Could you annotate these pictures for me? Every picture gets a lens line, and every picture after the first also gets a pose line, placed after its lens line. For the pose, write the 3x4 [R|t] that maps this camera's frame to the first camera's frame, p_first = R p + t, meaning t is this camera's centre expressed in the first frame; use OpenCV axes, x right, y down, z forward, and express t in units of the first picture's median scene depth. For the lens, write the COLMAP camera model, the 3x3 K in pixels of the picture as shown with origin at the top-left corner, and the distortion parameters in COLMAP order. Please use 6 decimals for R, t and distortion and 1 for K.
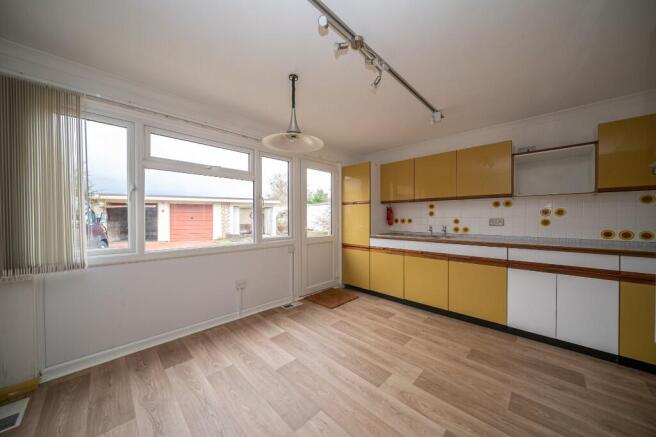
lens RADIAL K [[228.5, 0, 325.8], [0, 228.5, 218.0], [0, 0, 1]] dist [-0.000571, -0.000019]
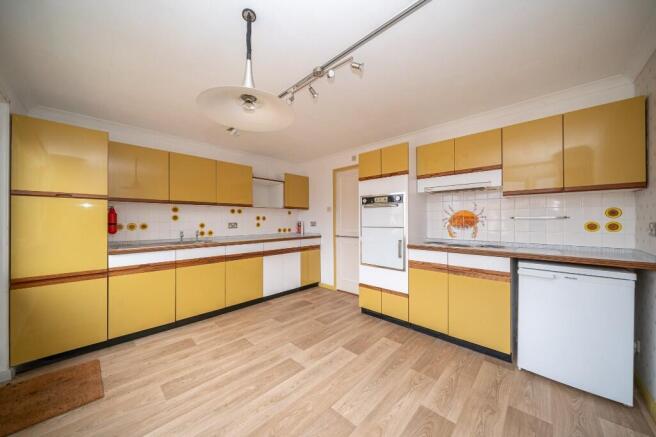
lens RADIAL K [[224.6, 0, 326.1], [0, 224.6, 222.7], [0, 0, 1]] dist [-0.001029, -0.000058]
pose [[-0.014114, -0.007335, 0.999873, -0.583709], [0.005205, 0.999959, 0.007409, -0.003893], [-0.999887, 0.005309, -0.014075, 0.581678]]
